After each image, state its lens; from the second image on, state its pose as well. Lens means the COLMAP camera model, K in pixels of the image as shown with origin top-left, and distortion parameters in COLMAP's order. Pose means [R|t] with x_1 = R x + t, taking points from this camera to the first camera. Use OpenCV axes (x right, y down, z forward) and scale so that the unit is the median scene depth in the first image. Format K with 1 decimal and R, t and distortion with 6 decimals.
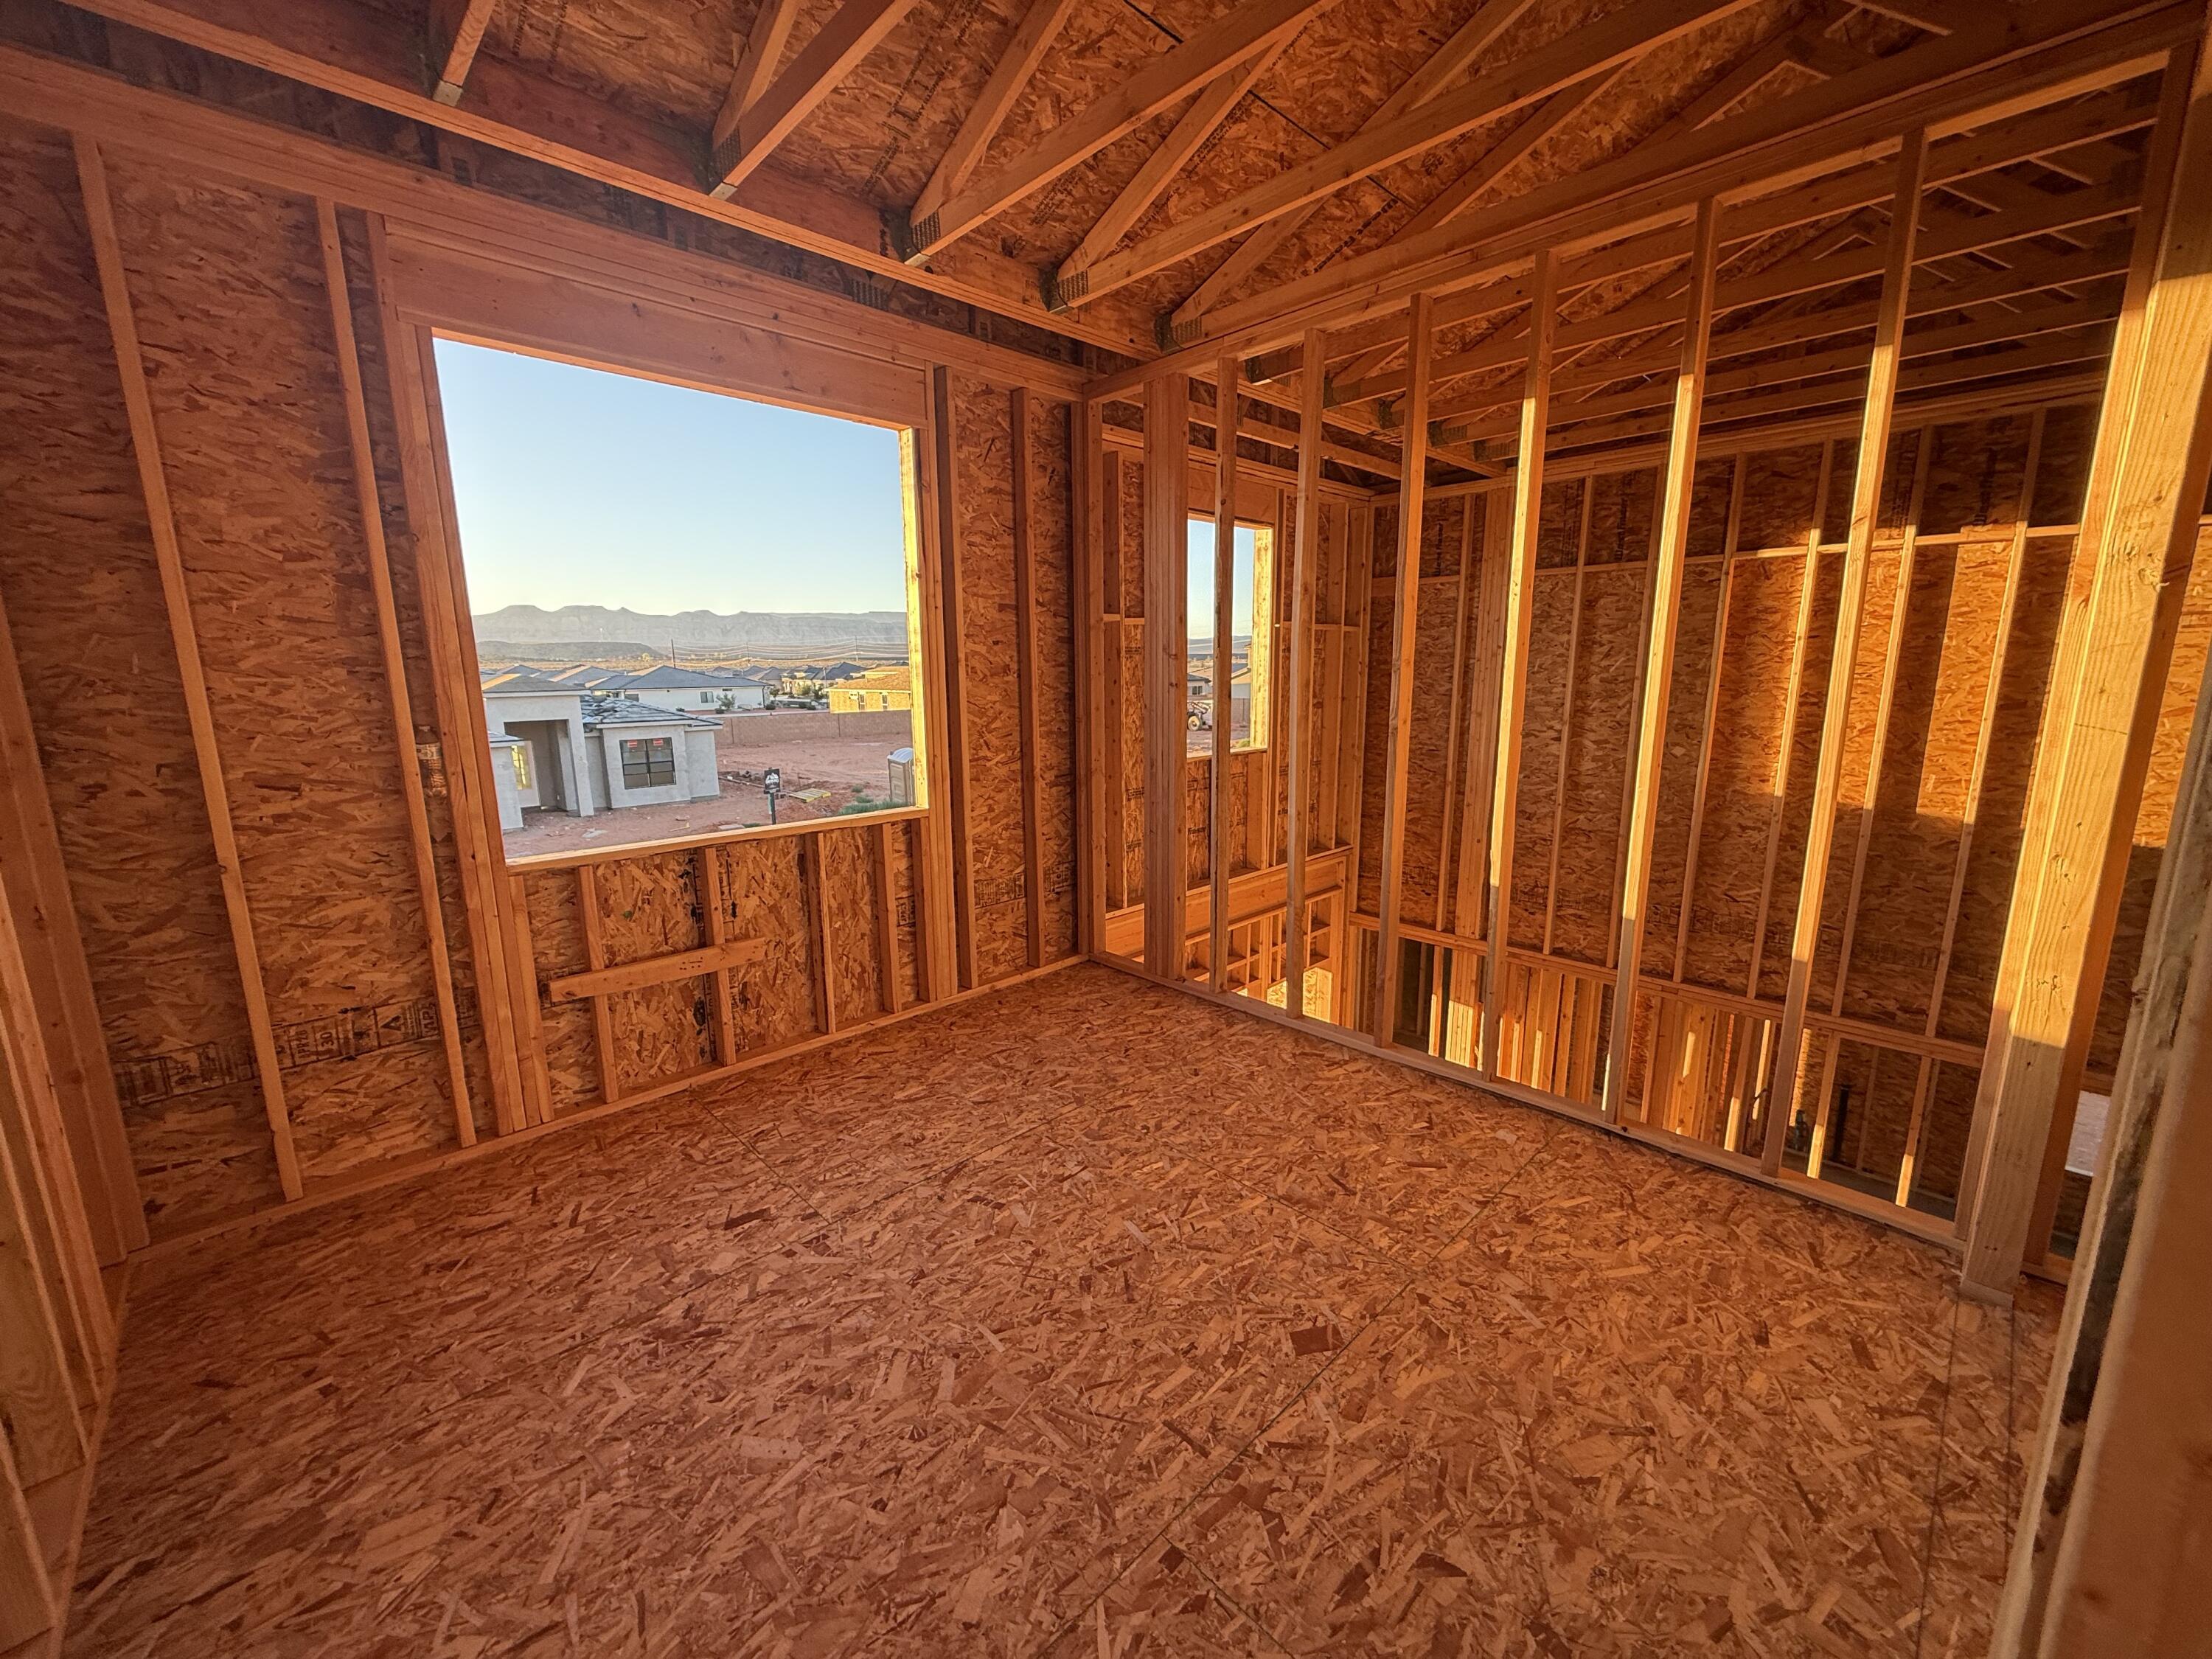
lens RADIAL K [[877.9, 0, 1102.6], [0, 877.9, 831.1], [0, 0, 1]] dist [0.000353, 0.000213]
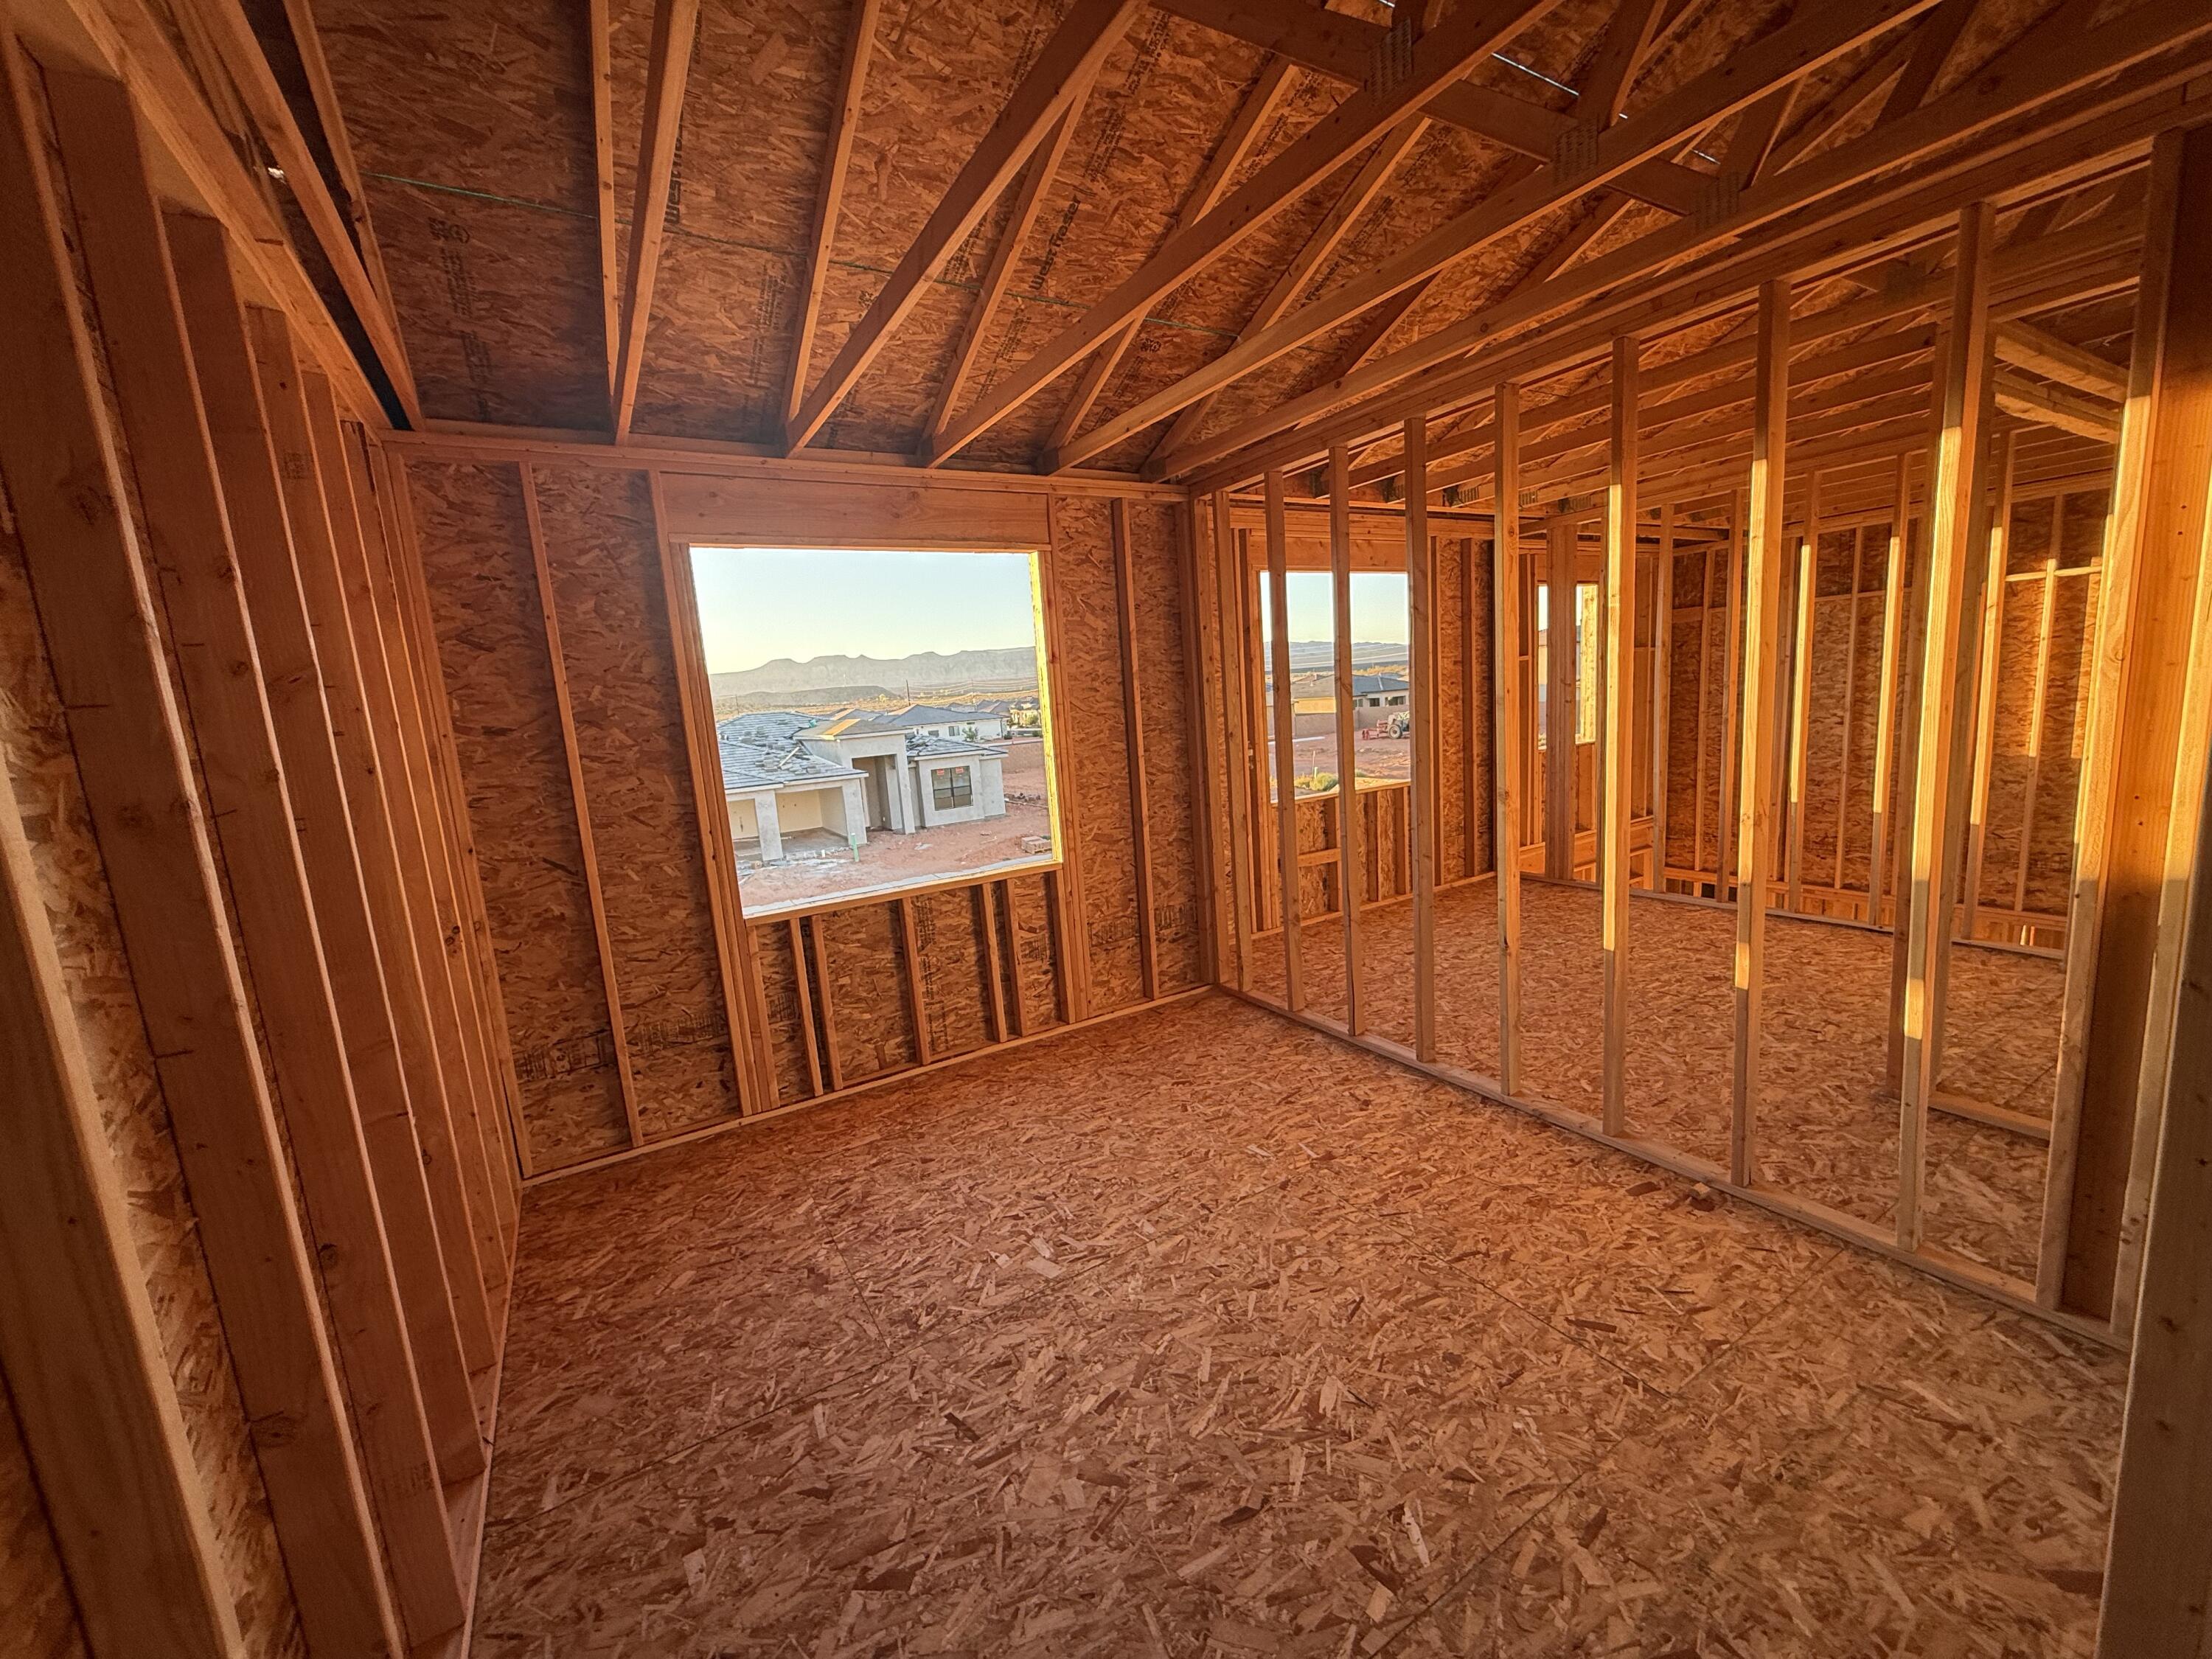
lens RADIAL K [[877.9, 0, 1101.6], [0, 877.9, 830.0], [0, 0, 1]] dist [0.000353, 0.000213]
pose [[0.971970, -0.024438, -0.233830, -0.264927], [0.019108, 0.999504, -0.025031, 0.069700], [0.234326, 0.019862, 0.971955, -0.558207]]
